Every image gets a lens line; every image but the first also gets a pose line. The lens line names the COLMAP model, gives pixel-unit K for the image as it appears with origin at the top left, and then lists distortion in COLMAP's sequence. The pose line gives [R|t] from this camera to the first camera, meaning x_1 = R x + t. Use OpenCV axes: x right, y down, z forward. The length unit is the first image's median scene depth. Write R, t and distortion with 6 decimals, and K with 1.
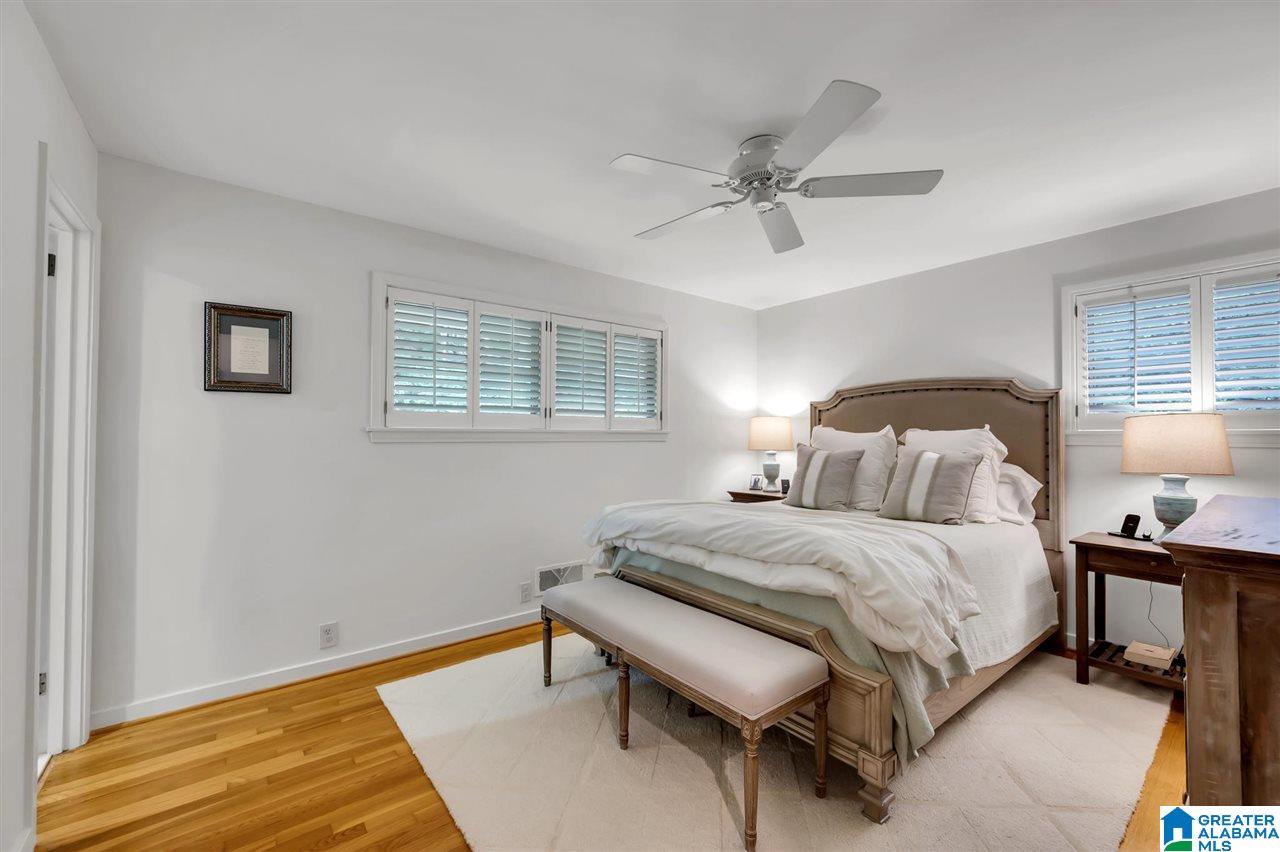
lens RADIAL K [[512.0, 0, 637.2], [0, 512.0, 425.9], [0, 0, 1]] dist [-0.000003, 0.000214]
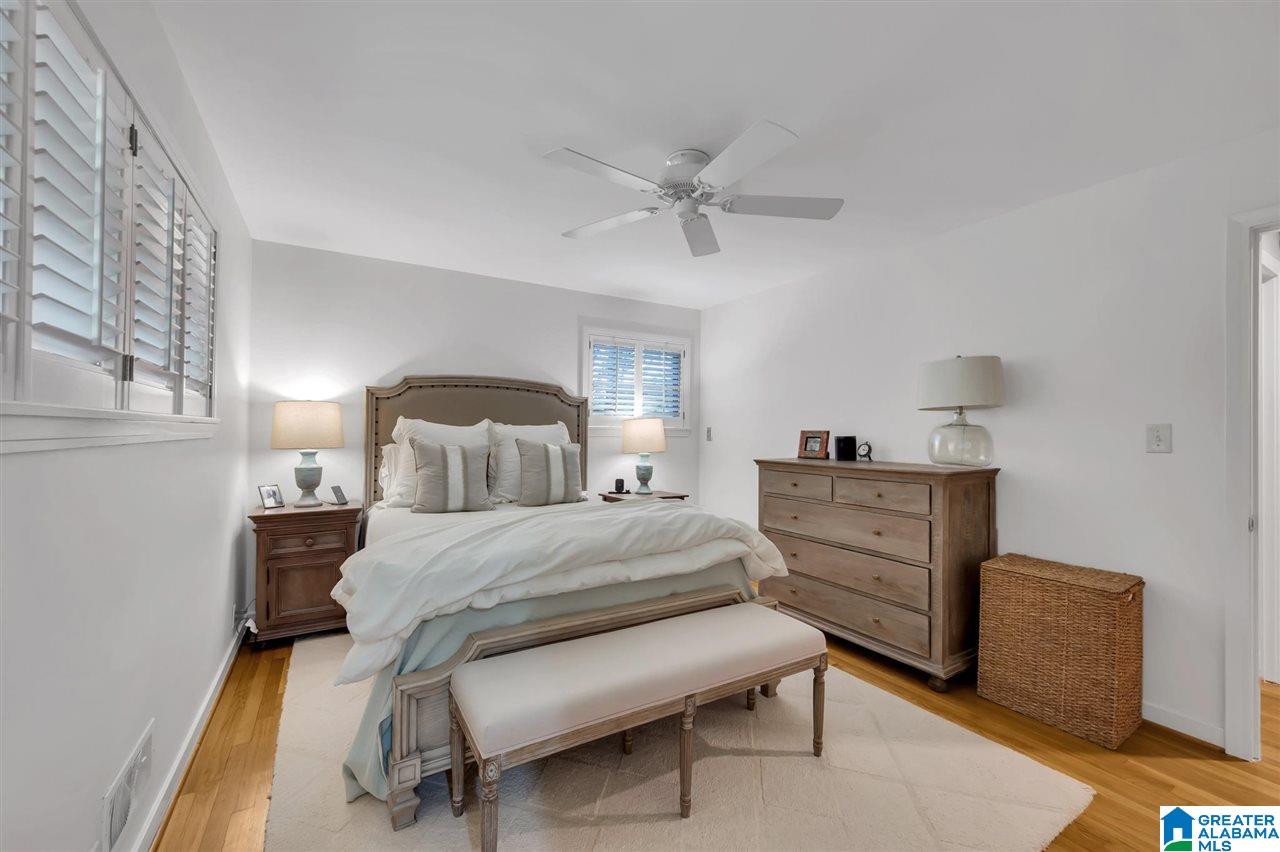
lens RADIAL K [[512.0, 0, 639.1], [0, 512.0, 431.0], [0, 0, 1]] dist [-0.000003, 0.000214]
pose [[0.131100, -0.002510, 0.991366, -0.590909], [-0.027294, 0.999609, 0.006141, 0.009865], [-0.990993, -0.027864, 0.130980, 0.688977]]
